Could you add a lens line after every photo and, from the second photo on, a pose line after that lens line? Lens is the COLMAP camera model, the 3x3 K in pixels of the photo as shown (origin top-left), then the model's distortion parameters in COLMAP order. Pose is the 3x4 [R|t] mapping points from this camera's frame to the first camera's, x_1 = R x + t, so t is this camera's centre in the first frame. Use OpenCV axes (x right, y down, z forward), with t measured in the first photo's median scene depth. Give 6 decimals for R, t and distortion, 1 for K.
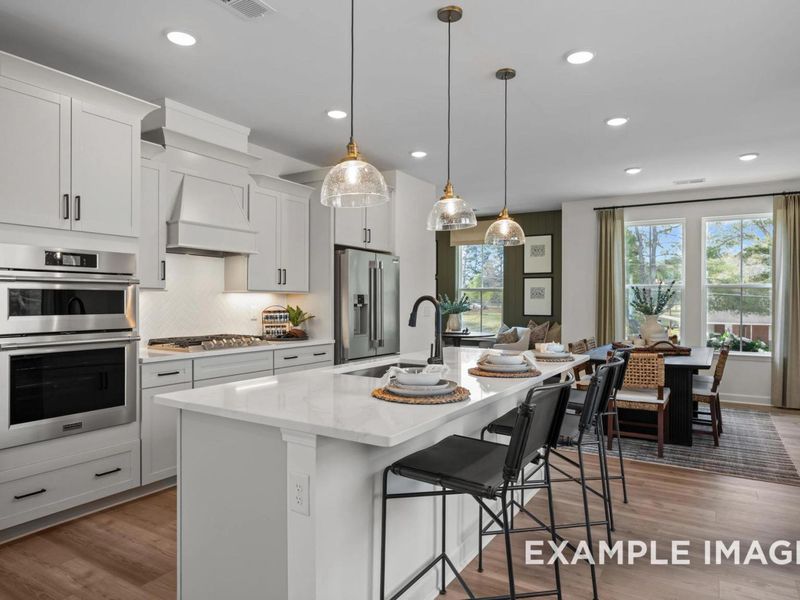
lens RADIAL K [[510.0, 0, 402.1], [0, 510.0, 302.3], [0, 0, 1]] dist [-0.011187, -0.001637]
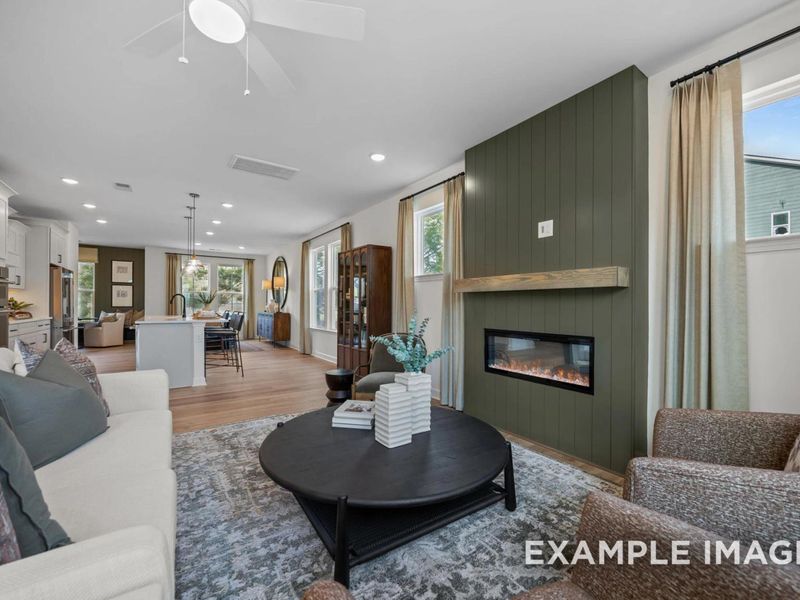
lens RADIAL K [[347.2, 0, 398.3], [0, 347.2, 302.8], [0, 0, 1]] dist [-0.000949, -0.000067]
pose [[0.395765, 0.003114, 0.918346, -0.778349], [-0.001981, 0.999995, -0.002537, 0.022523], [-0.918349, -0.000815, 0.395770, -0.590443]]
